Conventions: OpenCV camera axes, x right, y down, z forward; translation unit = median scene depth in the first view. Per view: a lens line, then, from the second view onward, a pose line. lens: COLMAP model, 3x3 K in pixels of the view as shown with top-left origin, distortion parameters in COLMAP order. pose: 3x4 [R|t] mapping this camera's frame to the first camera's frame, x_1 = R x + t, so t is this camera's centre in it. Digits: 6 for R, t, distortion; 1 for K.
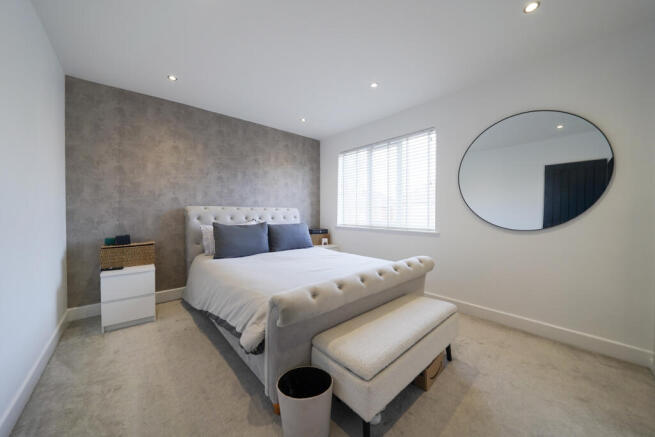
lens RADIAL K [[230.9, 0, 326.5], [0, 230.9, 215.0], [0, 0, 1]] dist [-0.018486, 0.001383]
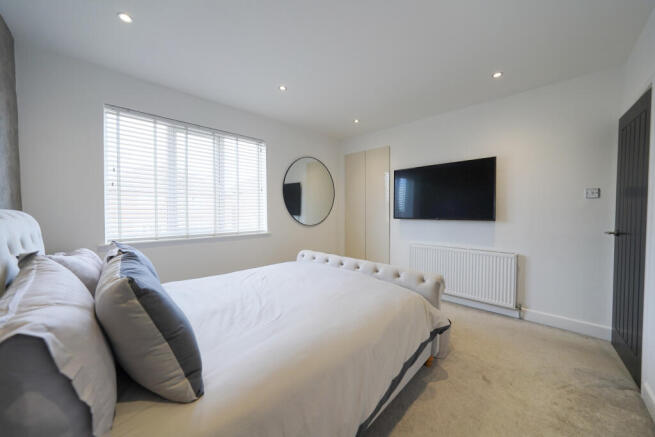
lens RADIAL K [[230.9, 0, 326.4], [0, 230.9, 218.9], [0, 0, 1]] dist [-0.018486, 0.001383]
pose [[-0.065383, -0.026236, 0.997515, -0.631117], [0.025125, 0.999294, 0.027929, -0.018156], [-0.997544, 0.026889, -0.064678, 0.703035]]
